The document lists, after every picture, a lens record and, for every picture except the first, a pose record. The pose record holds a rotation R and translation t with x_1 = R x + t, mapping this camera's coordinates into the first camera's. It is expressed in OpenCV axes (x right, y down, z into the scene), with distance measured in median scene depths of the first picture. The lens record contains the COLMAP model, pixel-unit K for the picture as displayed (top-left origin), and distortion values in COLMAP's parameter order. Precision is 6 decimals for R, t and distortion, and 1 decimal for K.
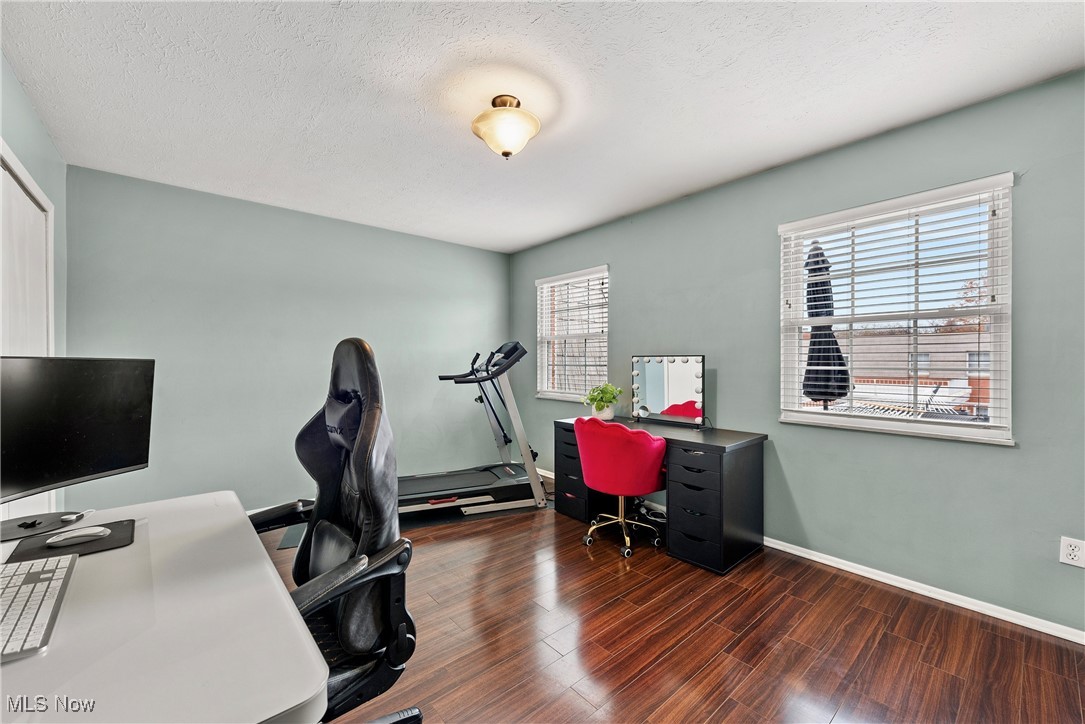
lens RADIAL K [[424.9, 0, 544.9], [0, 424.9, 360.6], [0, 0, 1]] dist [0.009031, -0.001467]
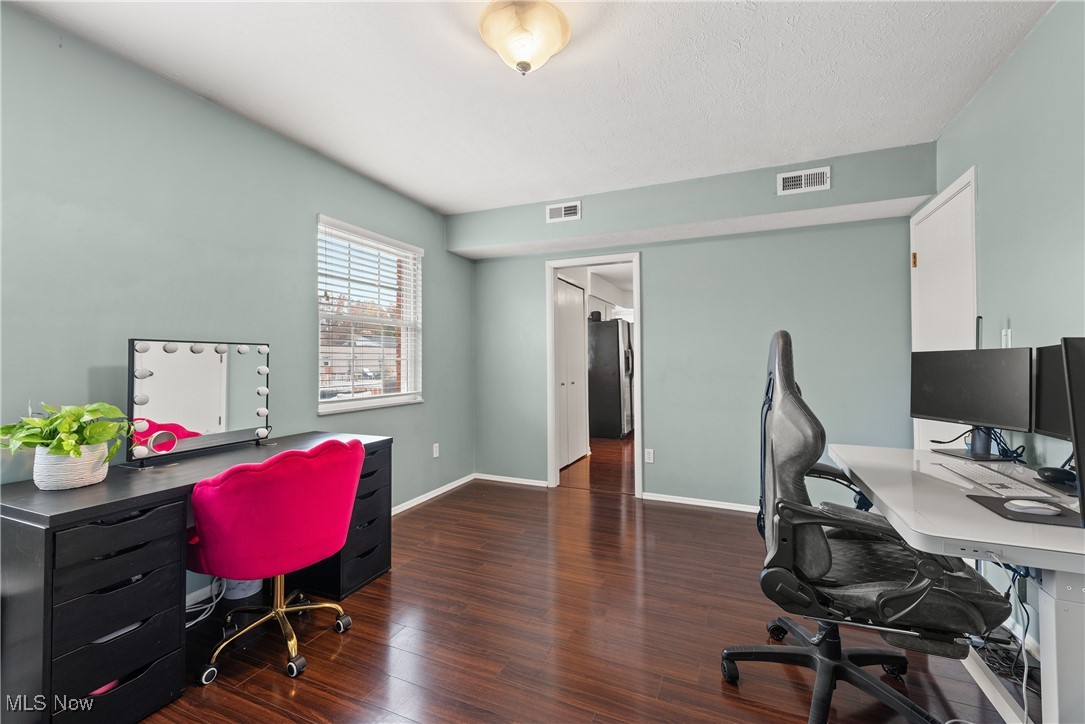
lens RADIAL K [[450.0, 0, 544.0], [0, 450.0, 360.6], [0, 0, 1]] dist [0.013812, -0.004278]
pose [[-0.408123, 0.002900, 0.912922, -0.718036], [0.005254, 0.999986, -0.000828, 0.028094], [-0.912912, 0.004459, -0.408133, 1.155682]]
